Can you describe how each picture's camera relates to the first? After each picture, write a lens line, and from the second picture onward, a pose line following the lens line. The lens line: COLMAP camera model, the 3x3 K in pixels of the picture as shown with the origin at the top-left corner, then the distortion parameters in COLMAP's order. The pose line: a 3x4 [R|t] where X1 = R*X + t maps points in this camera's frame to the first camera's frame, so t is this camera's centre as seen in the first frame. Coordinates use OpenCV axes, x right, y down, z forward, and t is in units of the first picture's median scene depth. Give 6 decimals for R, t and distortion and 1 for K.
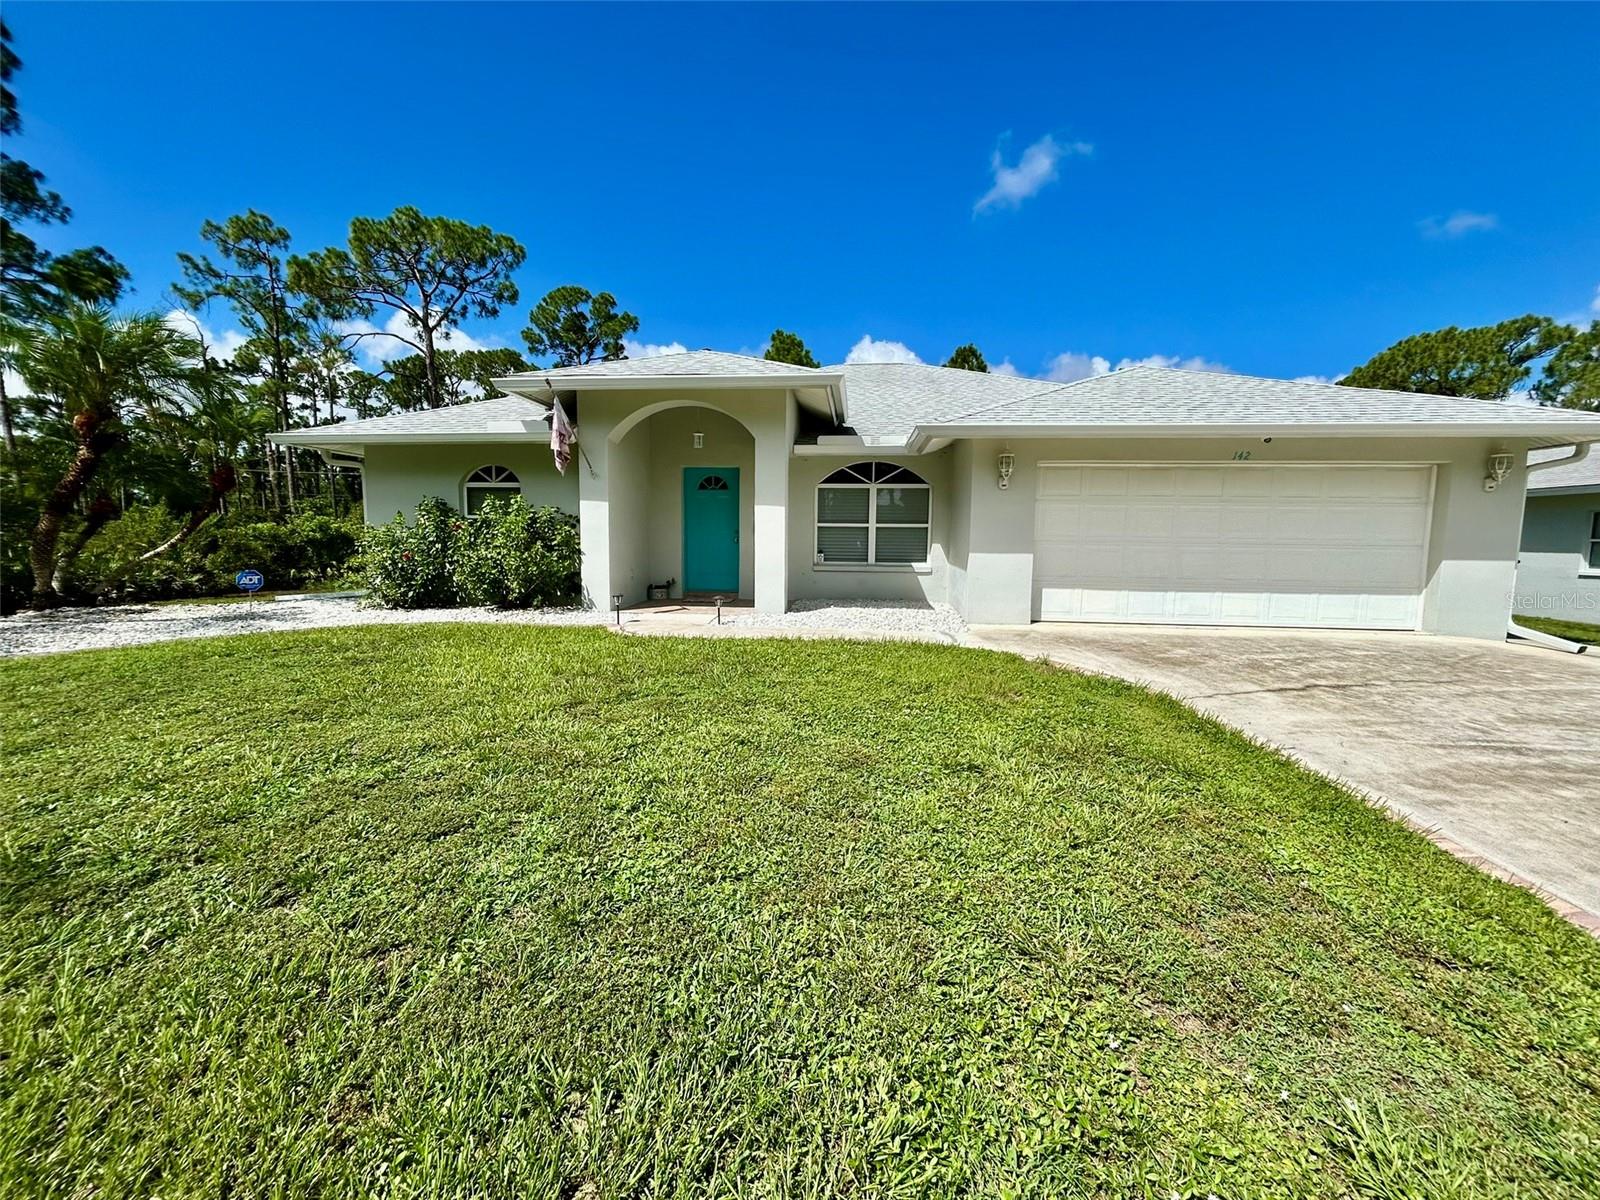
lens RADIAL K [[648.6, 0, 800.2], [0, 648.6, 588.4], [0, 0, 1]] dist [-0.001246, 0.001288]
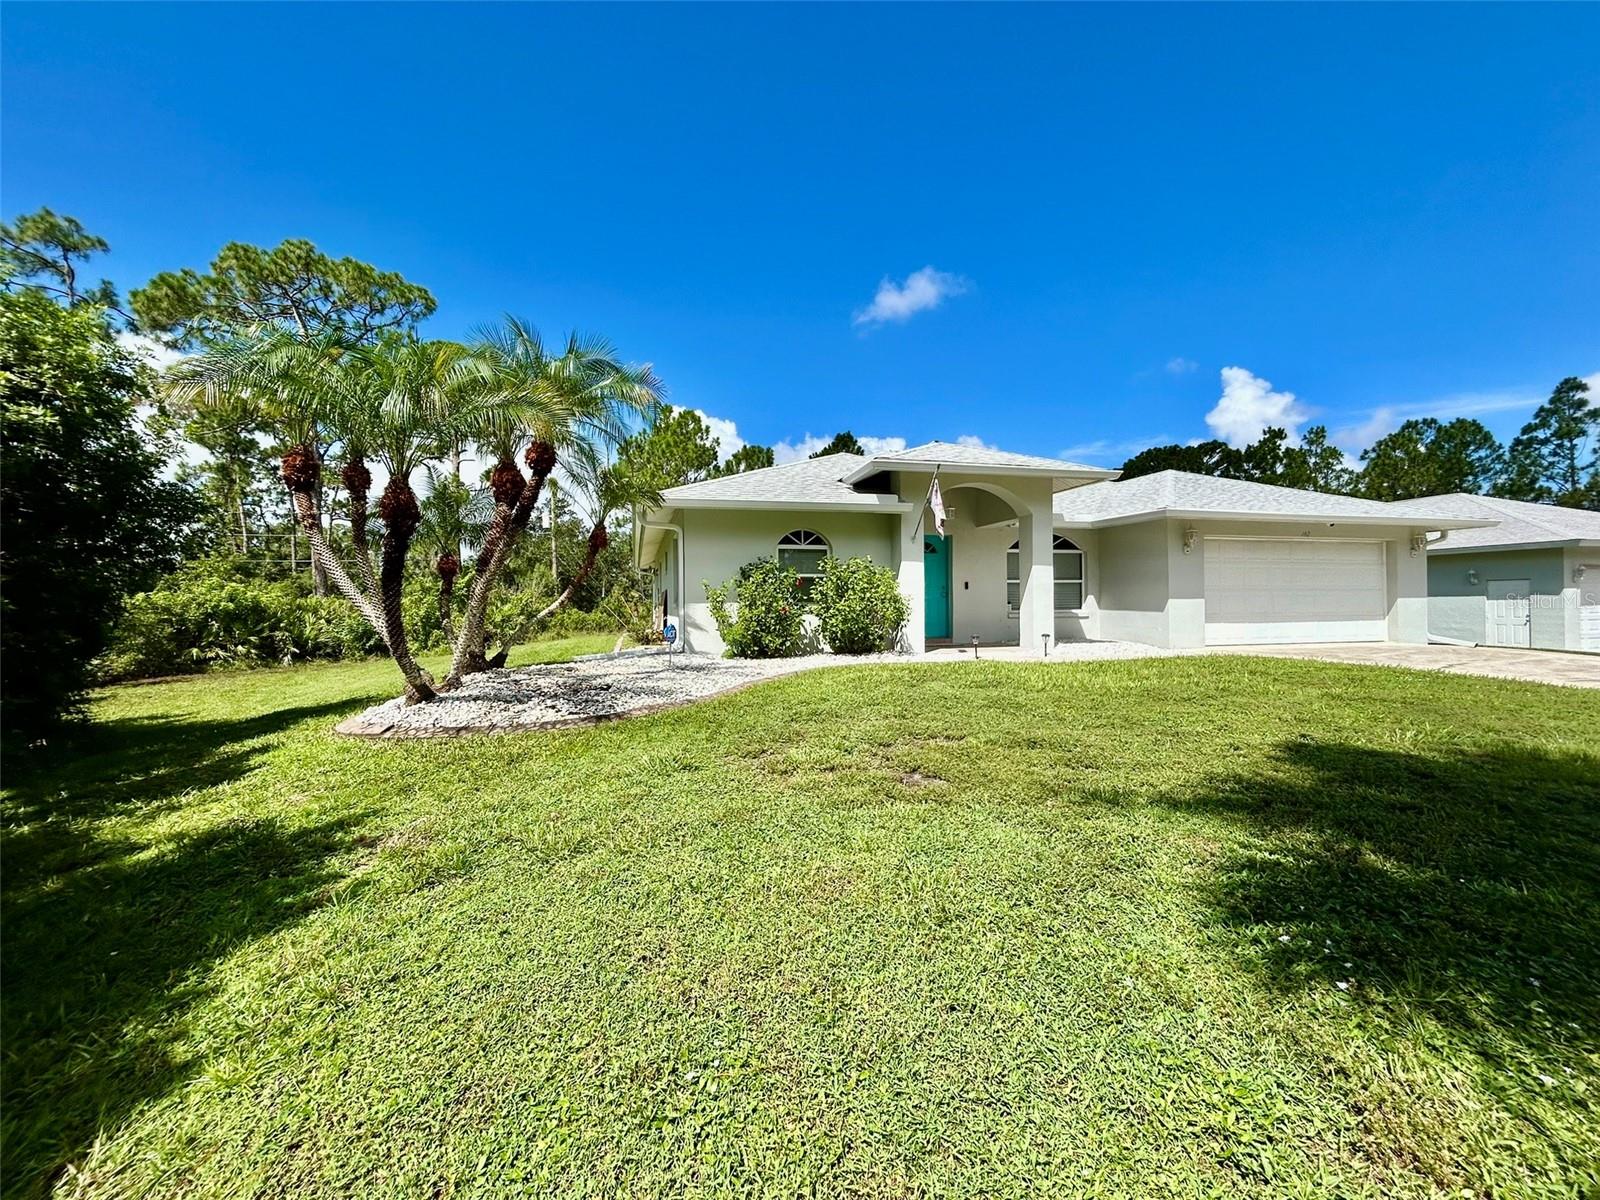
lens RADIAL K [[648.6, 0, 796.6], [0, 648.6, 606.8], [0, 0, 1]] dist [-0.001246, 0.001288]
pose [[0.945985, -0.017656, 0.323728, -0.821394], [0.043257, 0.996462, -0.072056, 0.025587], [-0.321311, 0.082168, 0.943402, -0.061952]]
